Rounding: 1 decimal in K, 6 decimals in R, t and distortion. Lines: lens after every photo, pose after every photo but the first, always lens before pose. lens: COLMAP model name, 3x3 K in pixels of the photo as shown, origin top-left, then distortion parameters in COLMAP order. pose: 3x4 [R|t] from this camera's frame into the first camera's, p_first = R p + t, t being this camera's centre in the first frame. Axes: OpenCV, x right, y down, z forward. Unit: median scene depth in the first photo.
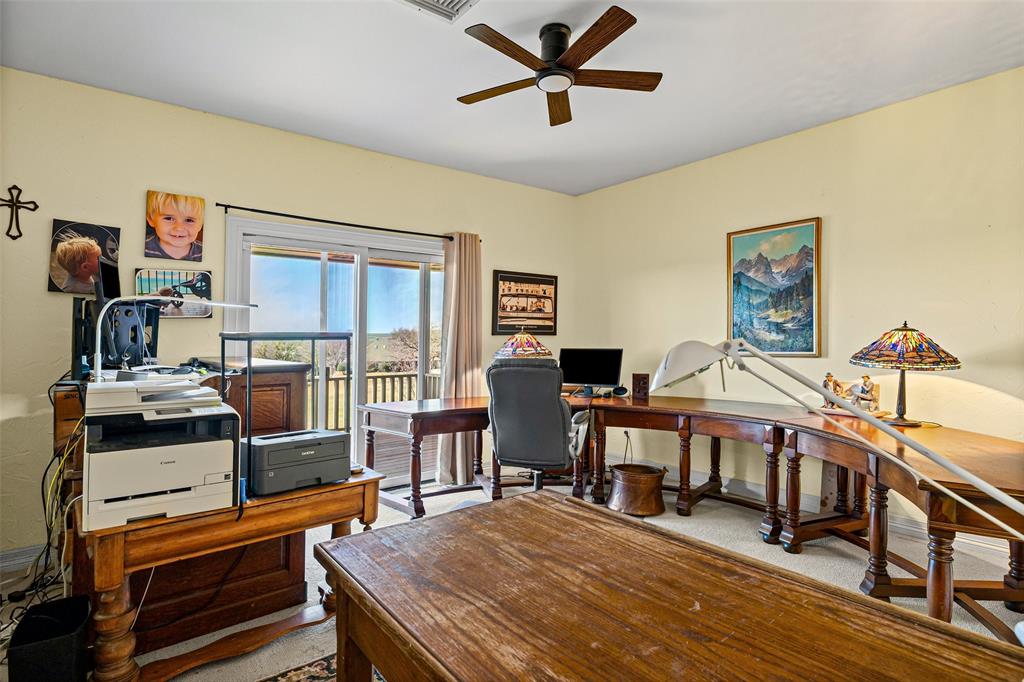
lens RADIAL K [[513.2, 0, 509.2], [0, 513.2, 335.0], [0, 0, 1]] dist [-0.003071, -0.000293]
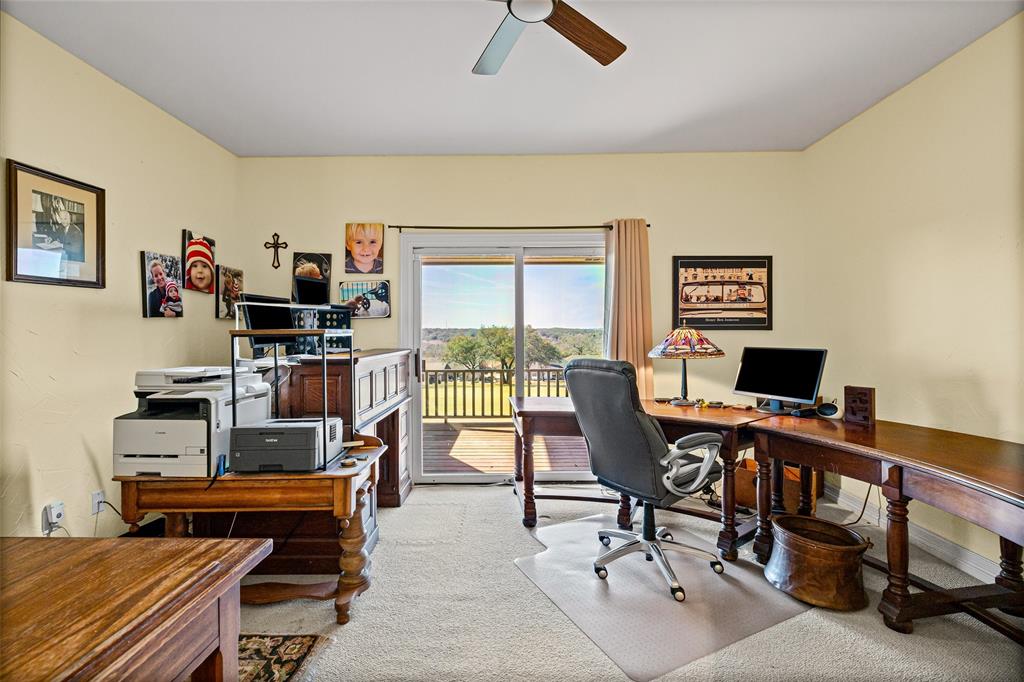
lens RADIAL K [[452.4, 0, 508.2], [0, 452.4, 324.4], [0, 0, 1]] dist [0.000593, 0.000120]
pose [[0.781656, -0.010710, -0.623618, 0.343498], [0.003670, 0.999914, -0.012572, -0.001323], [0.623699, 0.007538, 0.781628, 0.318819]]
